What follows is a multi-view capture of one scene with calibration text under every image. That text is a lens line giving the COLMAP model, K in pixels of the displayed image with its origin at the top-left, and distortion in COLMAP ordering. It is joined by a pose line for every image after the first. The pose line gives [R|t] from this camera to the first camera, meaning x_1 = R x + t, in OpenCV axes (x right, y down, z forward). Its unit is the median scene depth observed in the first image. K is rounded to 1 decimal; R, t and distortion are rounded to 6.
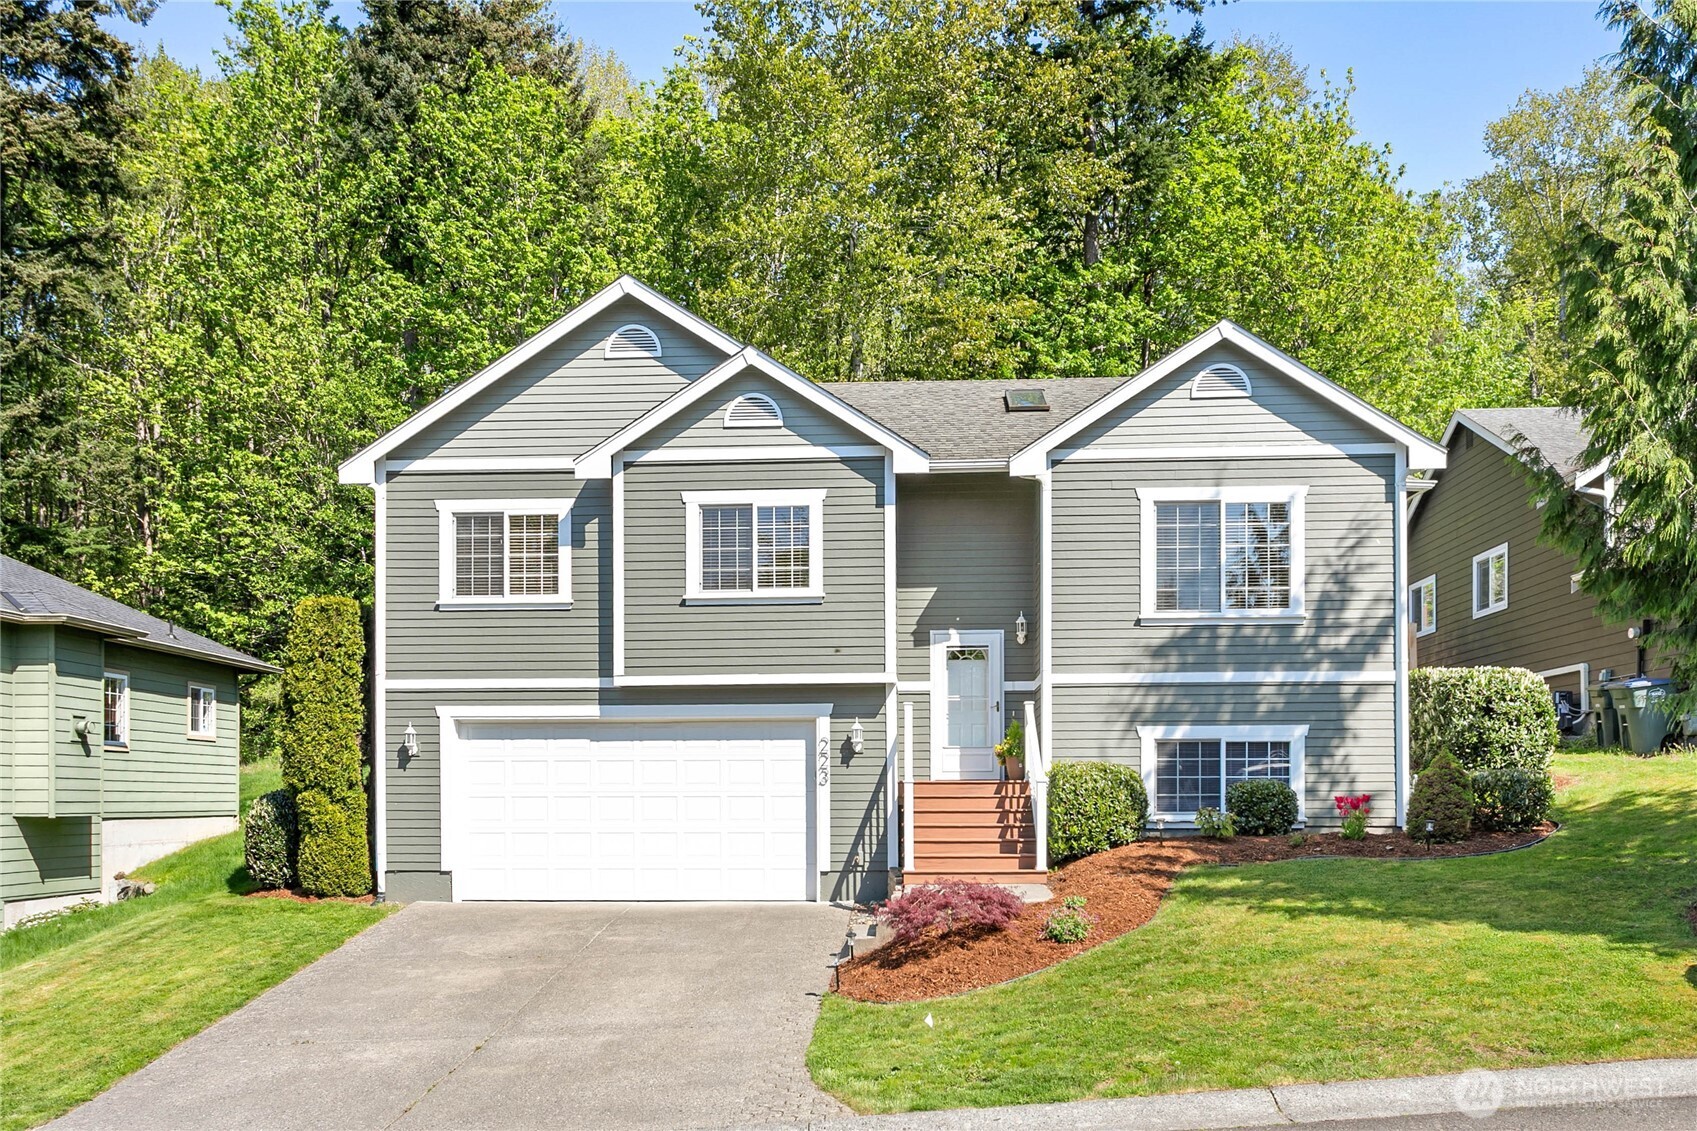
lens RADIAL K [[1589.8, 0, 848.1], [0, 1589.8, 417.8], [0, 0, 1]] dist [0.007478, -0.007404]
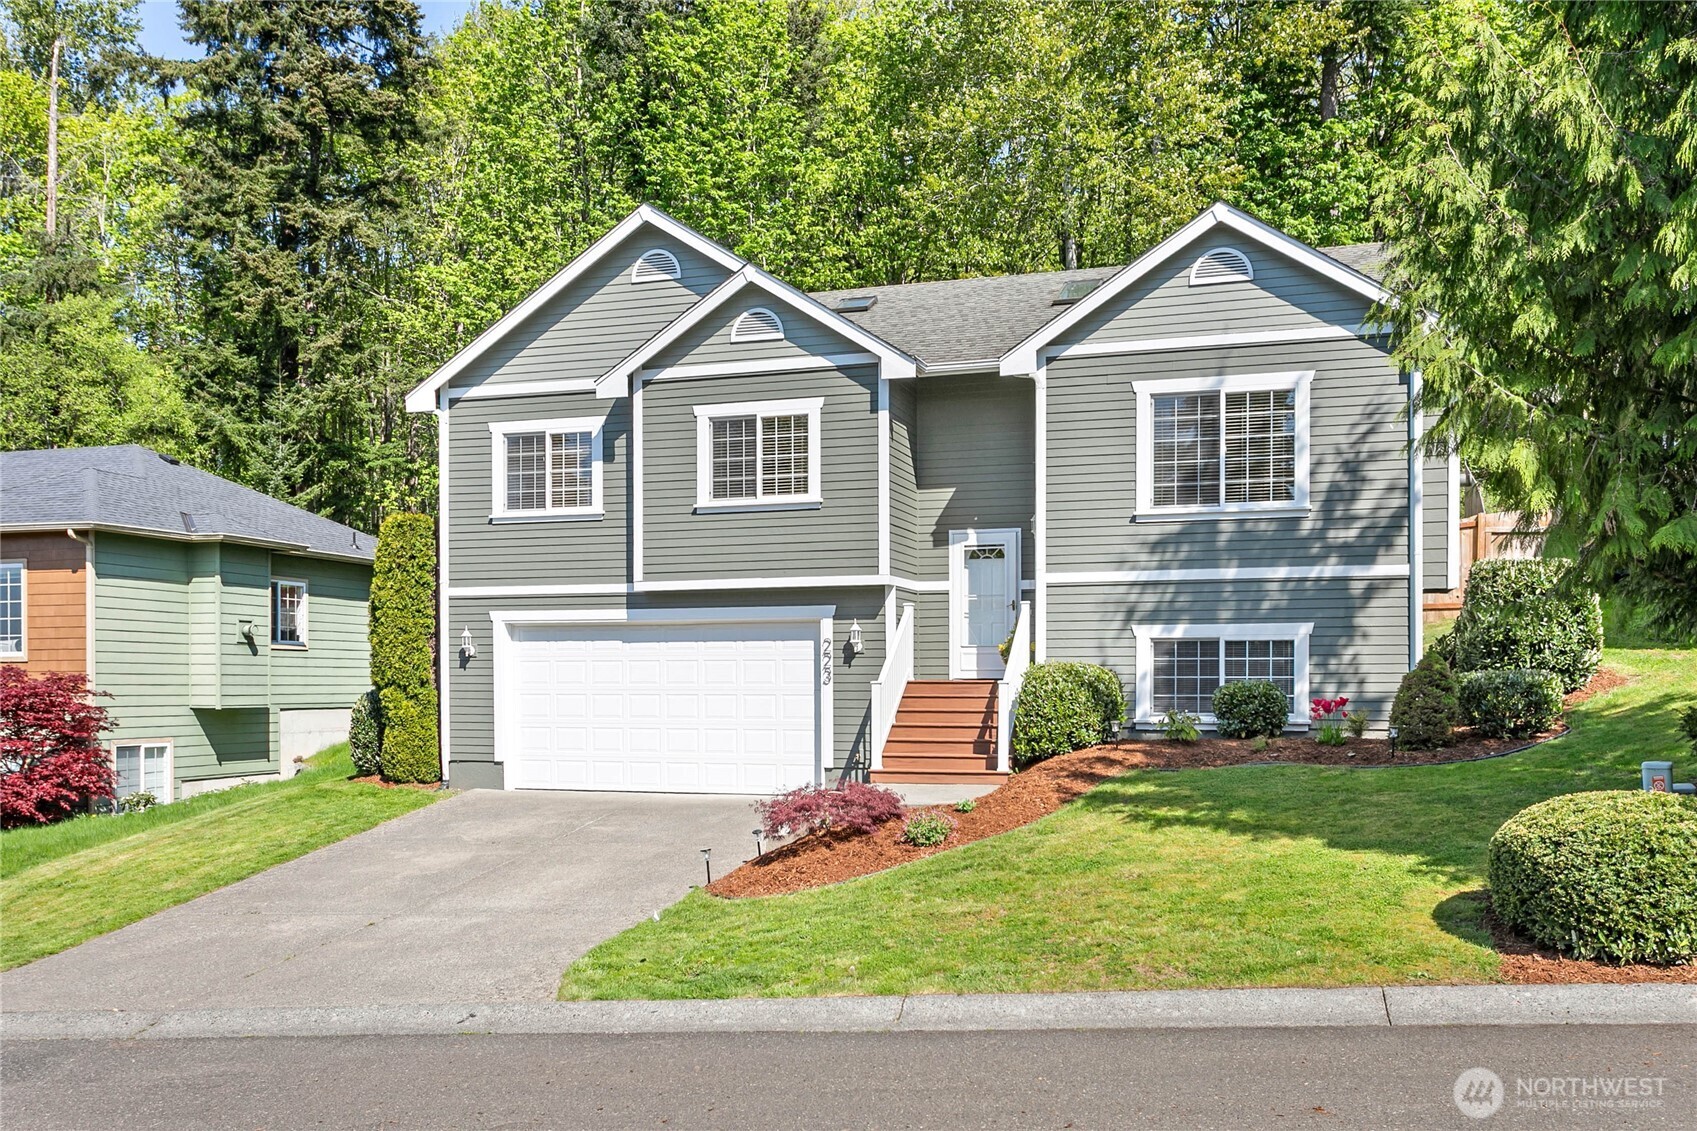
lens RADIAL K [[1613.6, 0, 852.9], [0, 1613.6, 297.6], [0, 0, 1]] dist [0.005995, -0.014325]
pose [[0.961144, -0.061415, -0.269128, 0.290610], [0.062534, 0.998033, -0.004422, -0.014071], [0.268870, -0.012580, 0.963094, -0.003258]]
